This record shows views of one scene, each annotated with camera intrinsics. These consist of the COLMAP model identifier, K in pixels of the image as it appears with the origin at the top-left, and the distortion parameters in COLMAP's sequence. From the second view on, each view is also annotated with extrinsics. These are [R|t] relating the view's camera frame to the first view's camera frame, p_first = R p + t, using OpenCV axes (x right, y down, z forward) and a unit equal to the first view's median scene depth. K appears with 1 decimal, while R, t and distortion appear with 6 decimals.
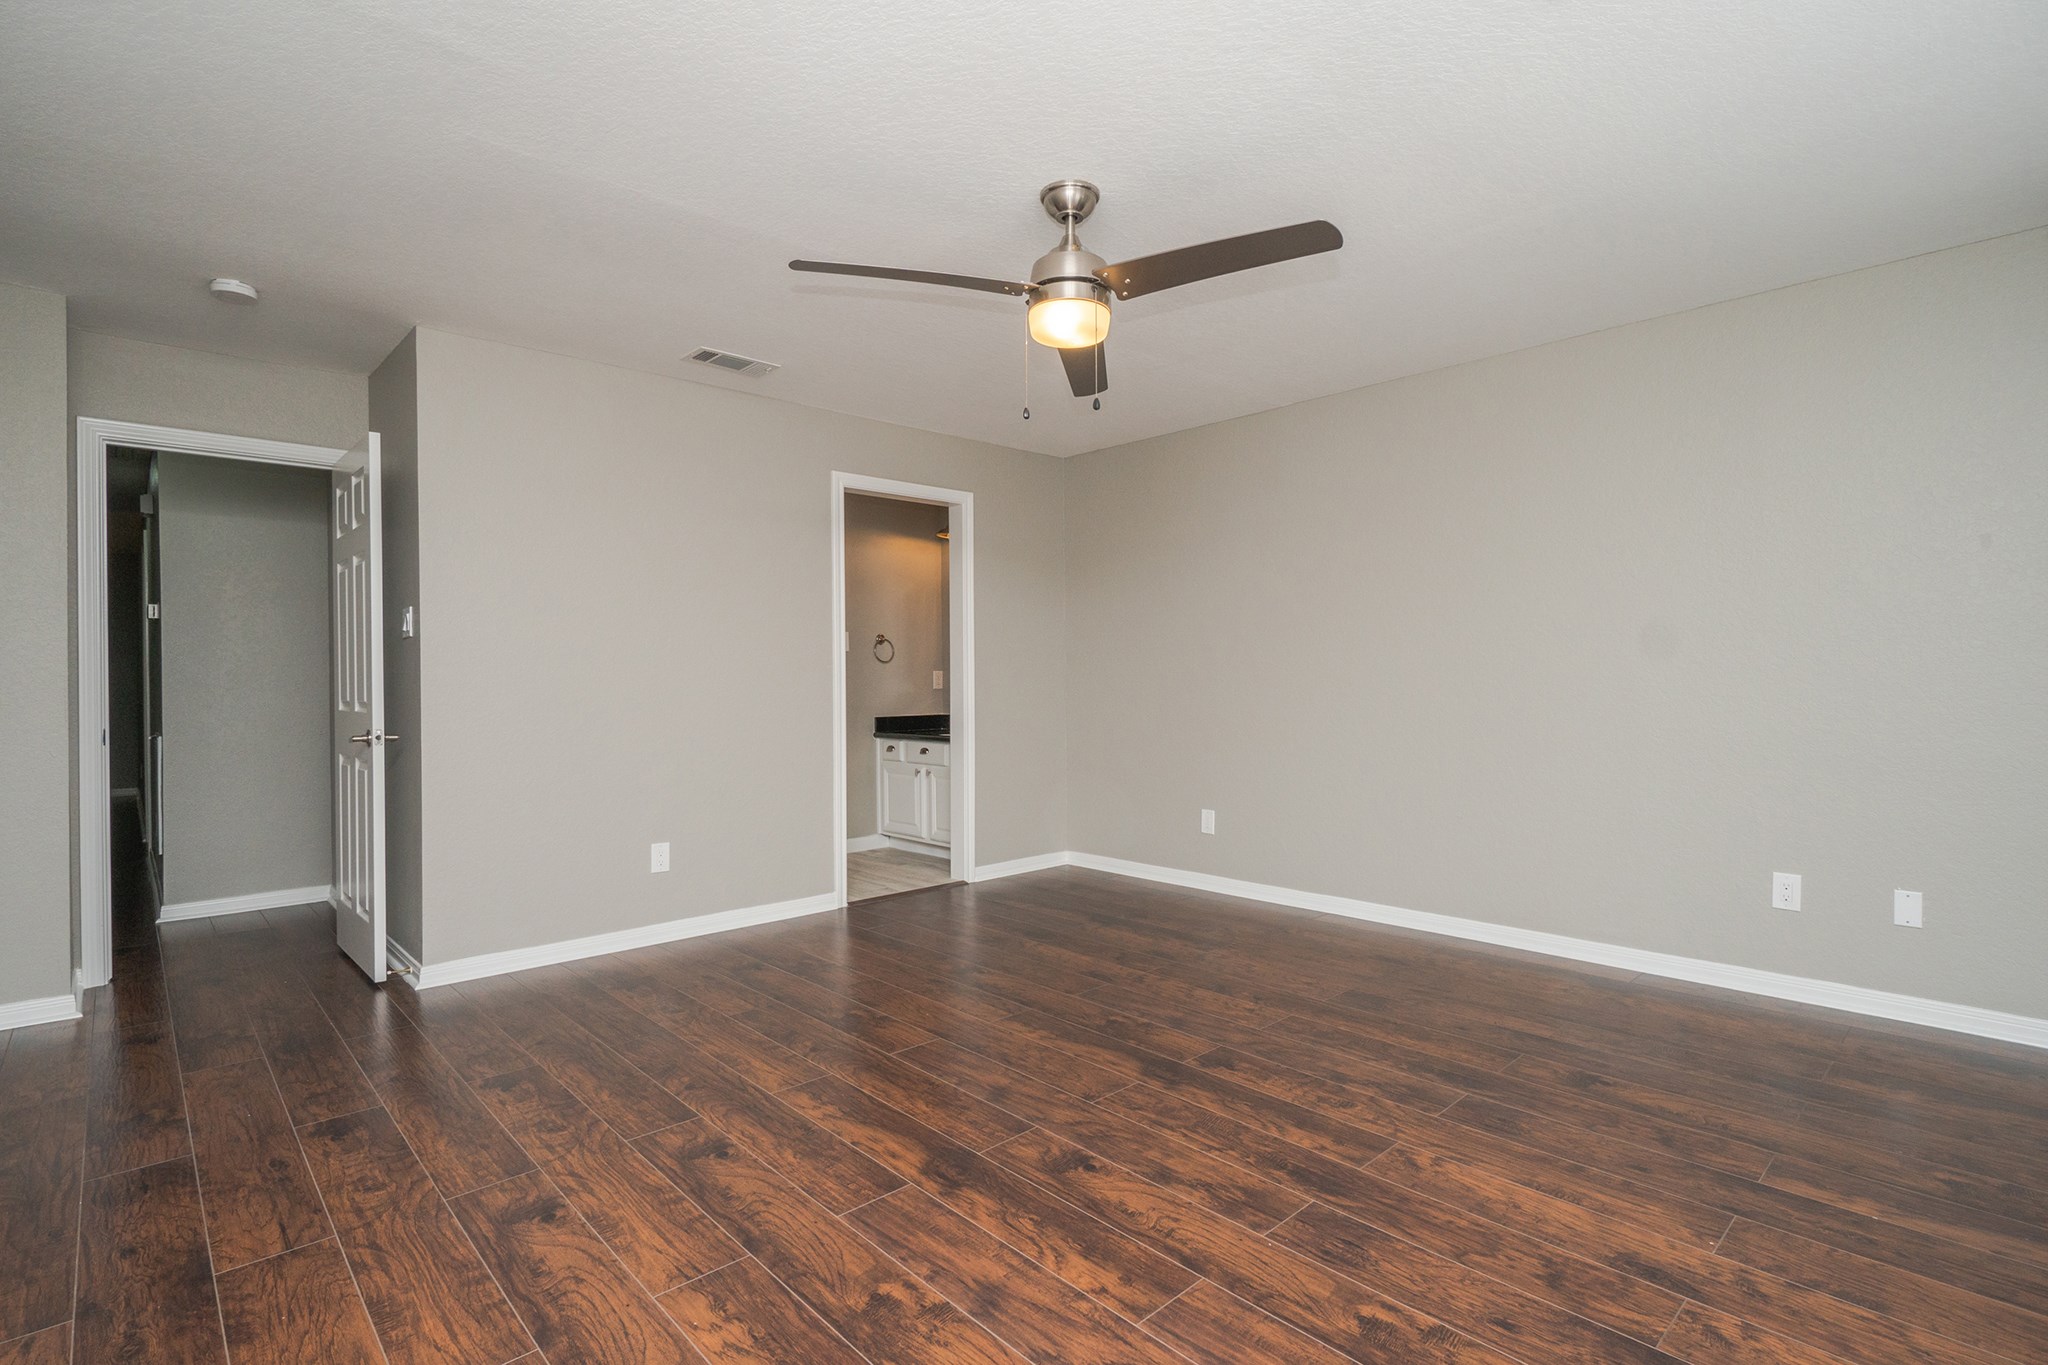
lens RADIAL K [[995.8, 0, 1031.0], [0, 995.8, 679.1], [0, 0, 1]] dist [-0.002995, 0.001952]
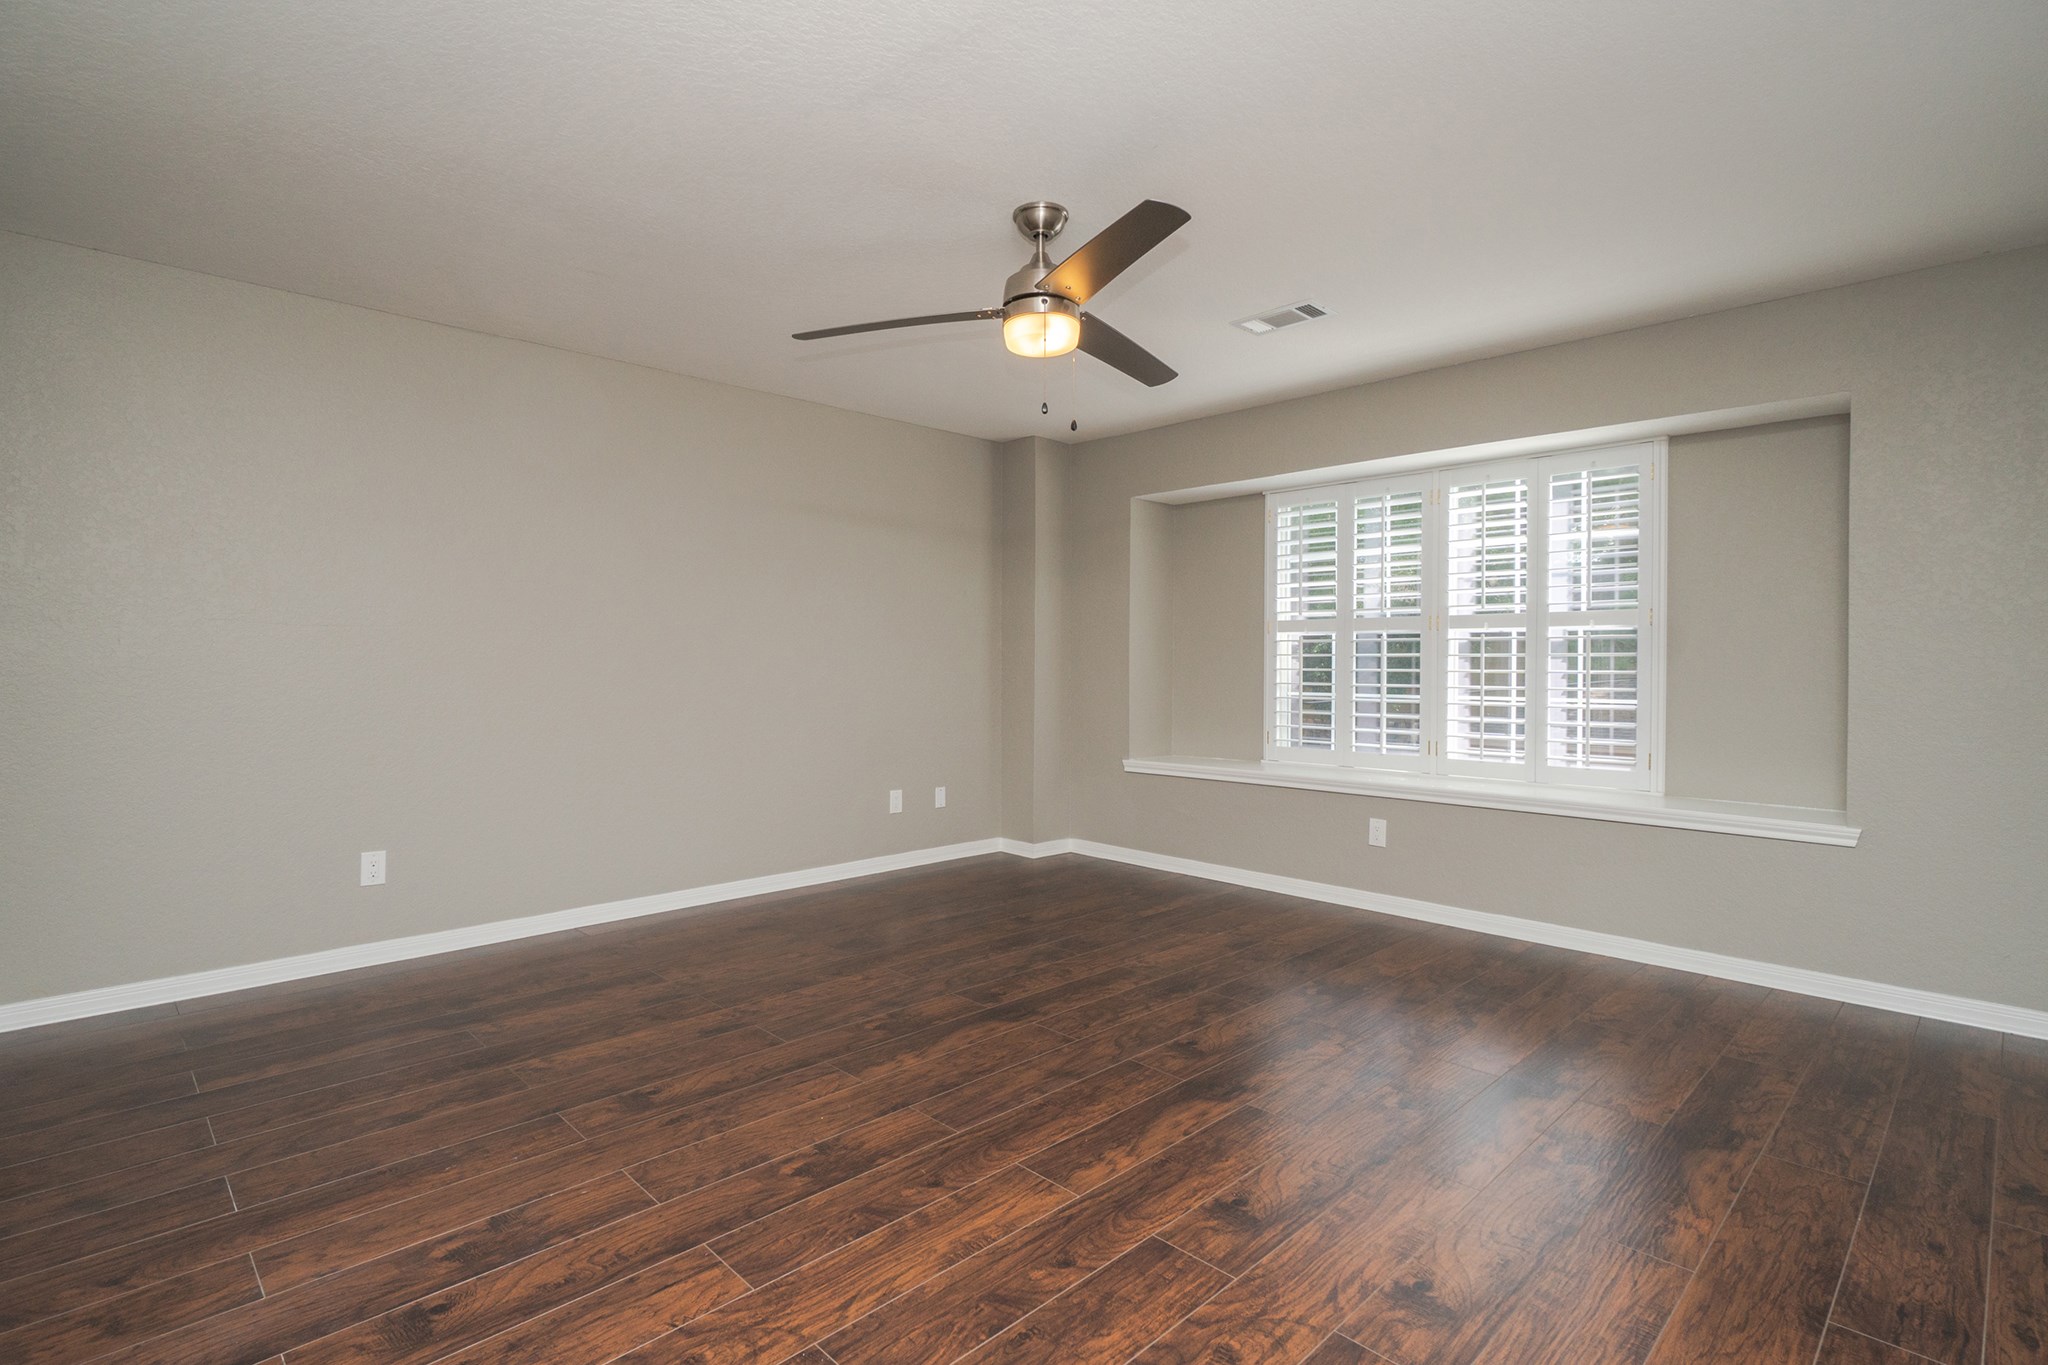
lens RADIAL K [[995.8, 0, 1027.9], [0, 995.8, 675.6], [0, 0, 1]] dist [-0.002995, 0.001952]
pose [[-0.034984, -0.008370, 0.999353, -1.011386], [0.001329, 0.999964, 0.008421, 0.001895], [-0.999387, 0.001623, -0.034972, 1.041309]]
